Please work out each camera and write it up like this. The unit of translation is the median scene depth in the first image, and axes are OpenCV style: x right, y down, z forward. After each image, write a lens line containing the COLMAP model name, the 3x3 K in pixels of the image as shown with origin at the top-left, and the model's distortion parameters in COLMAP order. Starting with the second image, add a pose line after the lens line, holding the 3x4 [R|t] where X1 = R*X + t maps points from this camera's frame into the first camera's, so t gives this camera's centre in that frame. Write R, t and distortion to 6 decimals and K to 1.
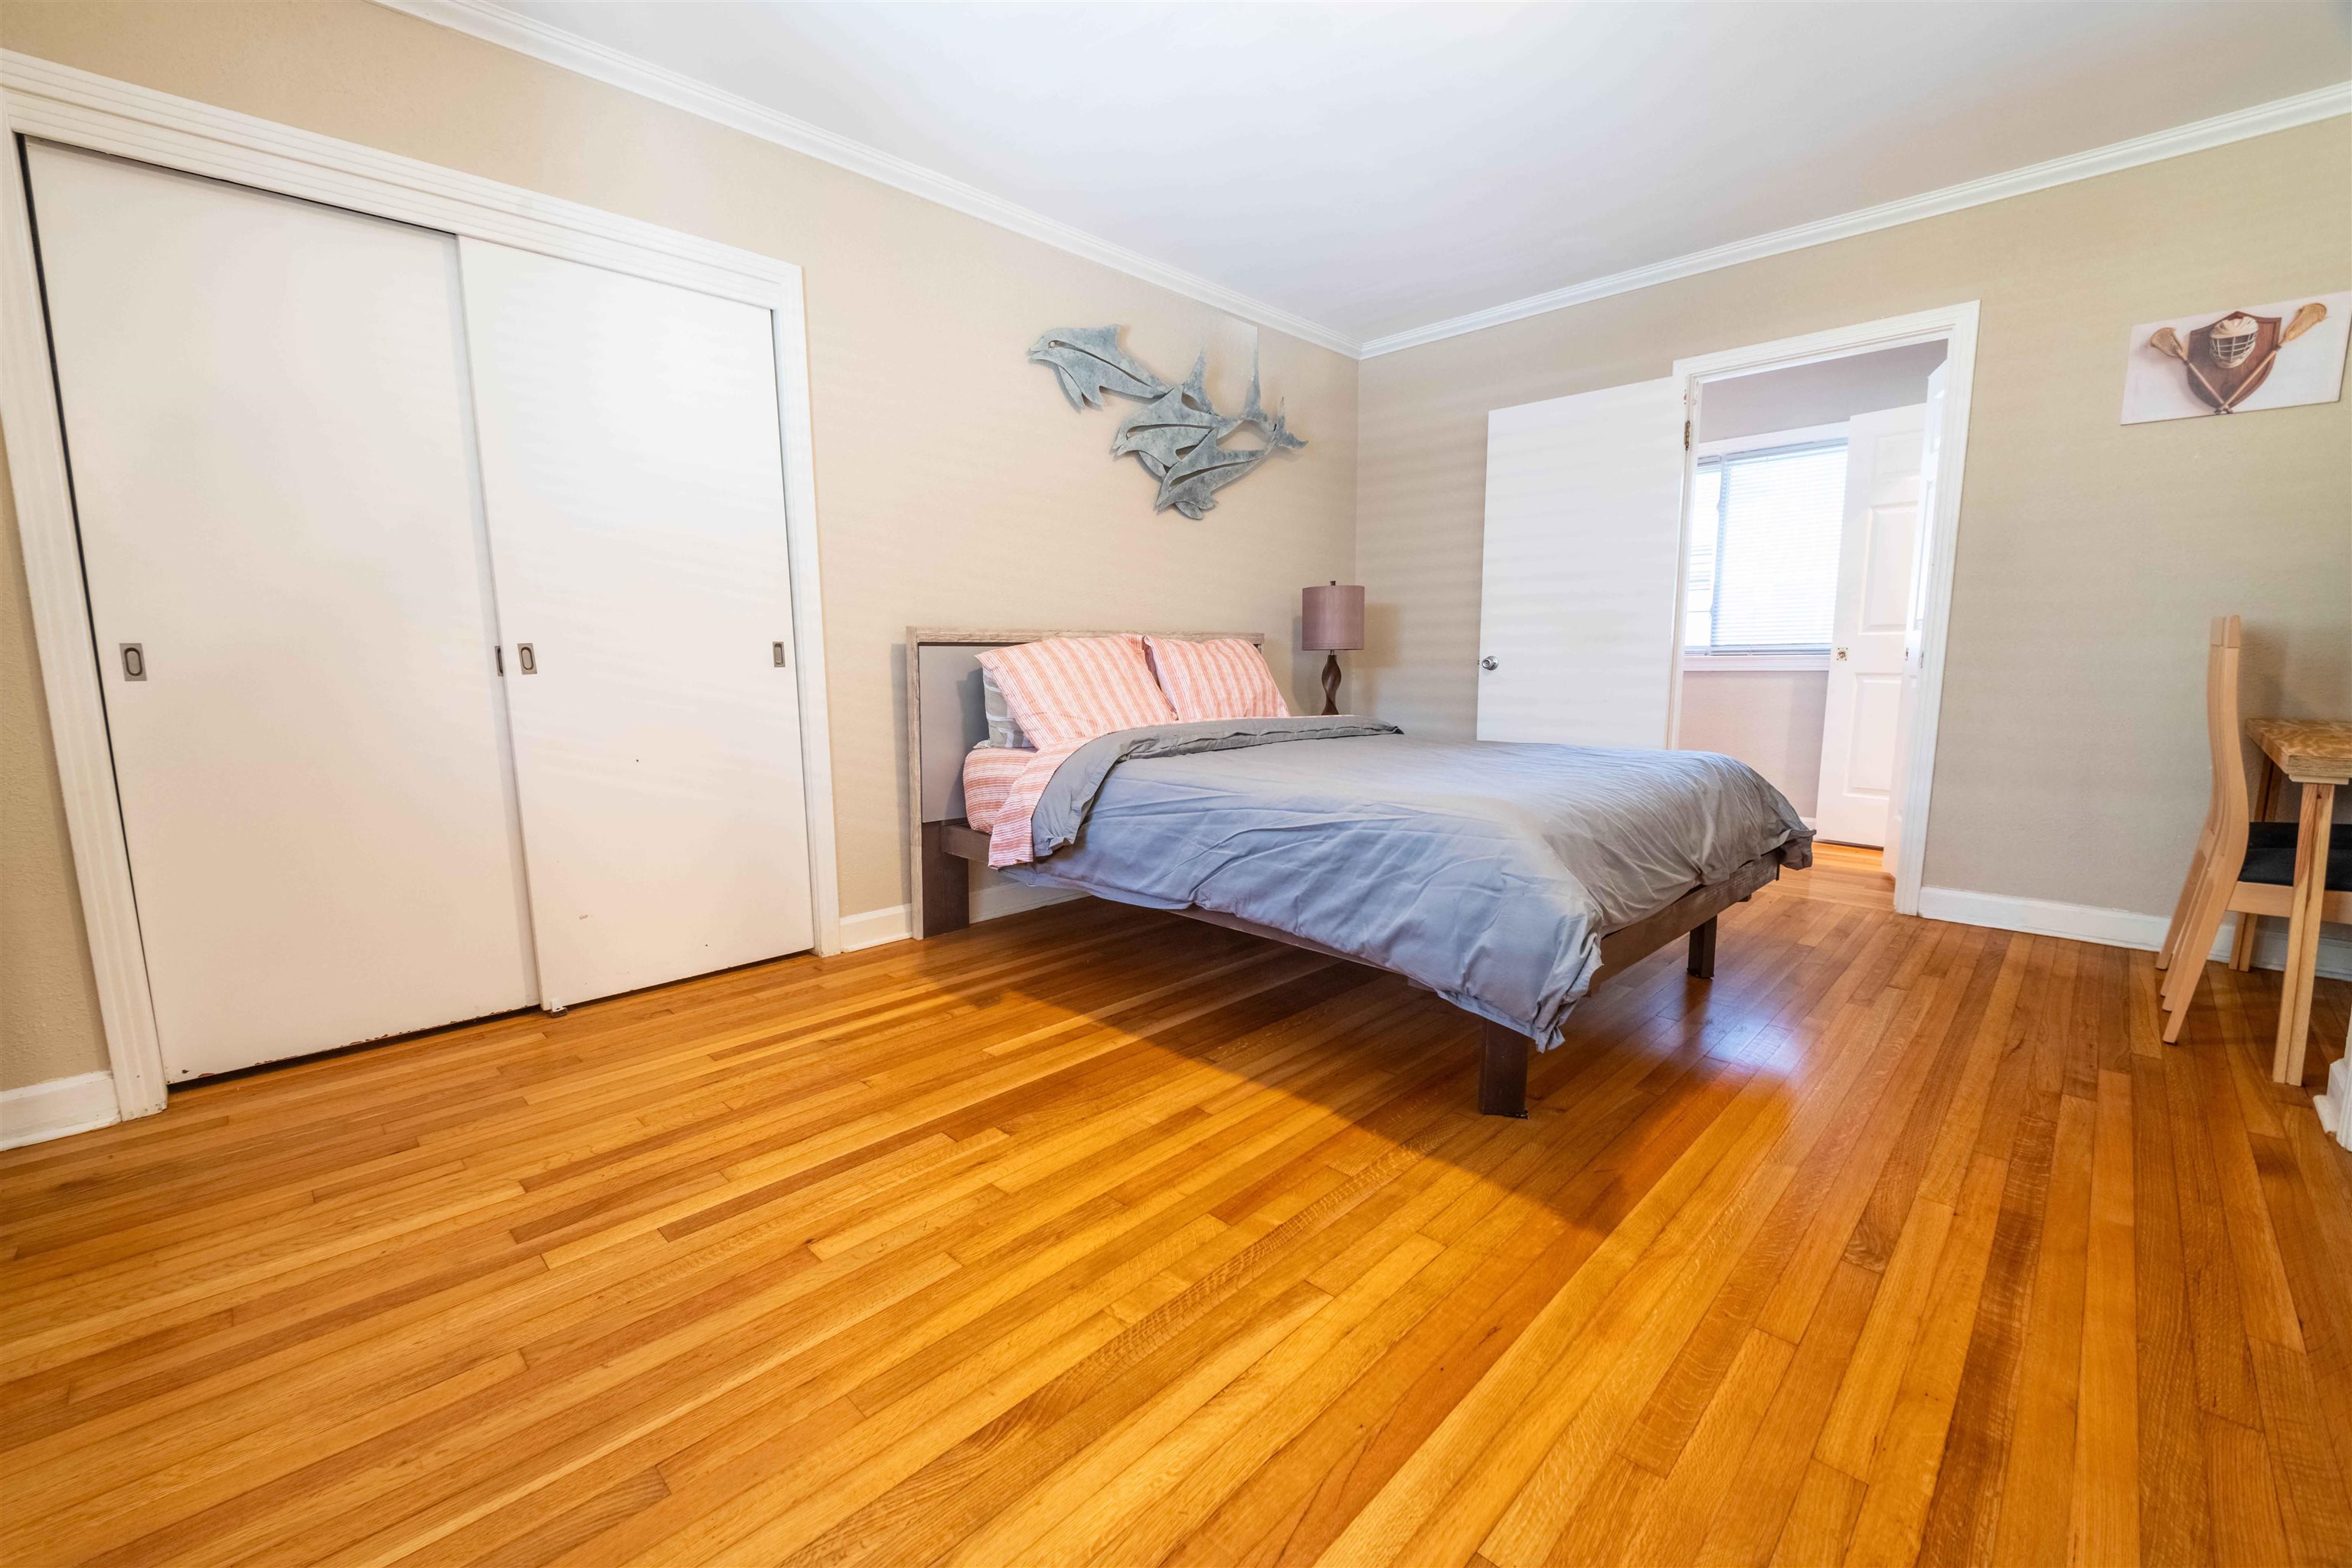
lens RADIAL K [[947.1, 0, 1147.8], [0, 947.1, 792.5], [0, 0, 1]] dist [-0.012035, -0.000174]
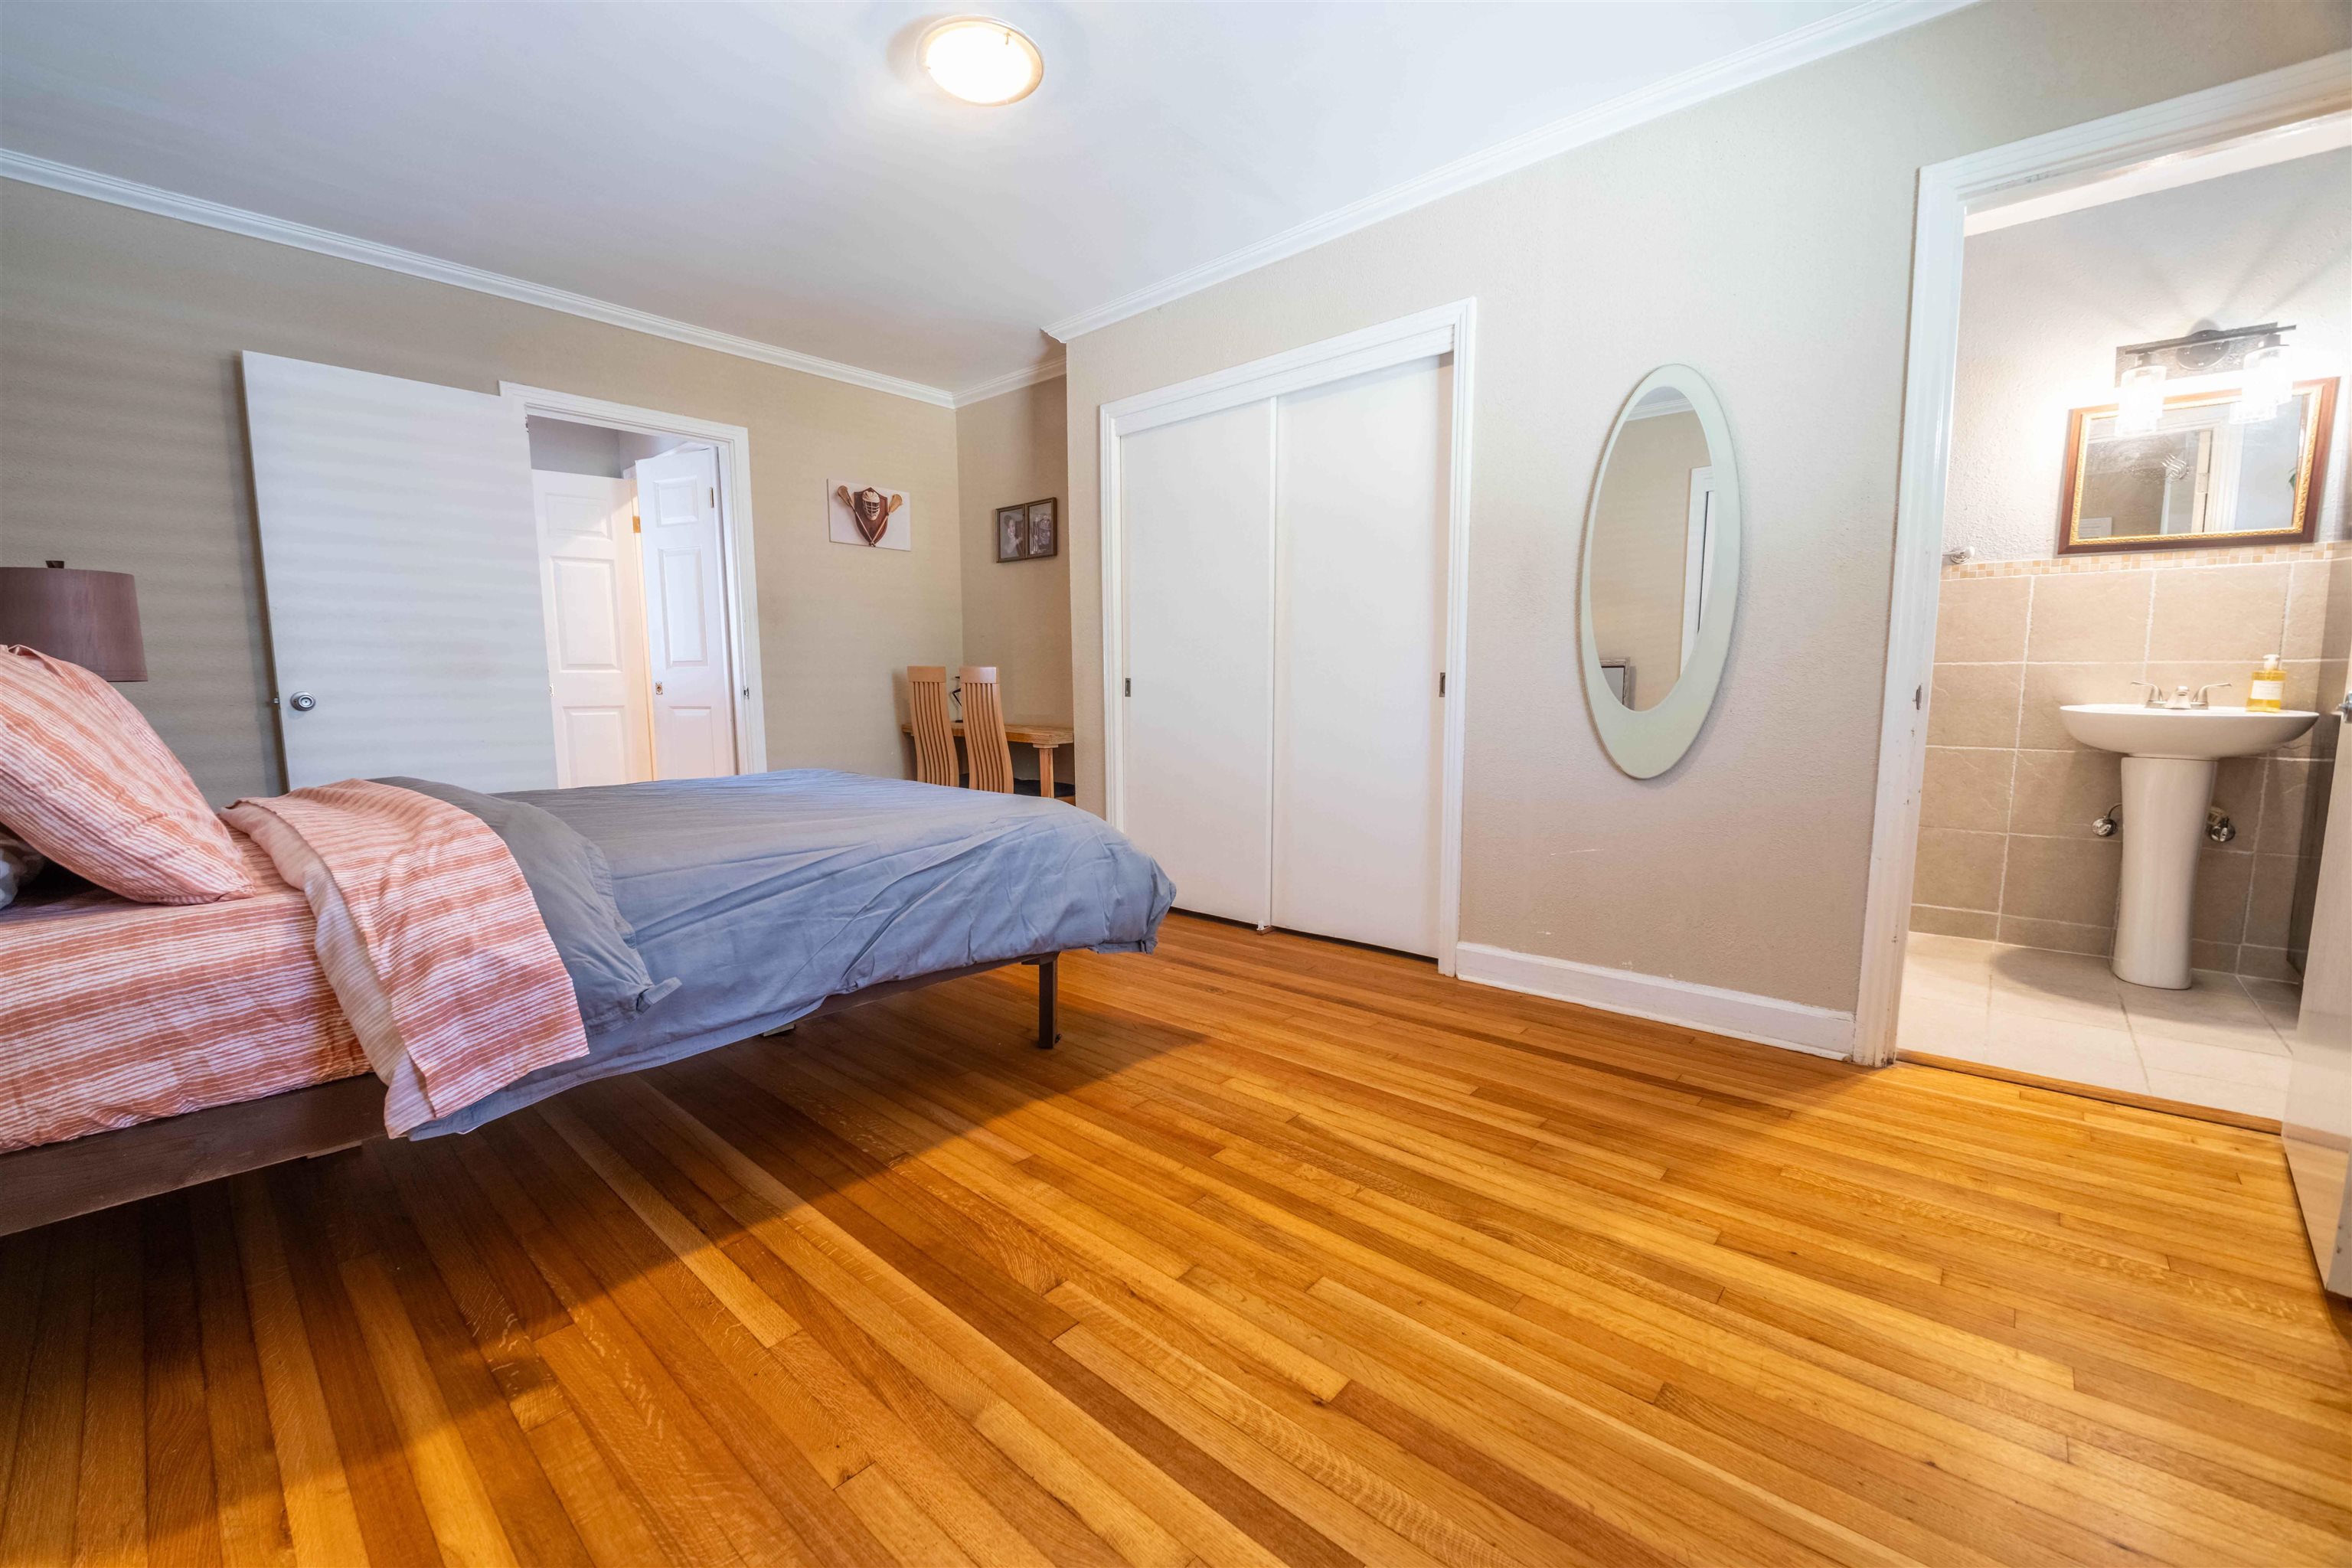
lens RADIAL K [[947.1, 0, 1147.8], [0, 947.1, 792.5], [0, 0, 1]] dist [-0.012035, -0.000174]
pose [[-0.049409, -0.106460, 0.993089, -0.861901], [0.146397, 0.982792, 0.112640, -0.117734], [-0.987991, 0.150951, -0.032974, 0.858931]]
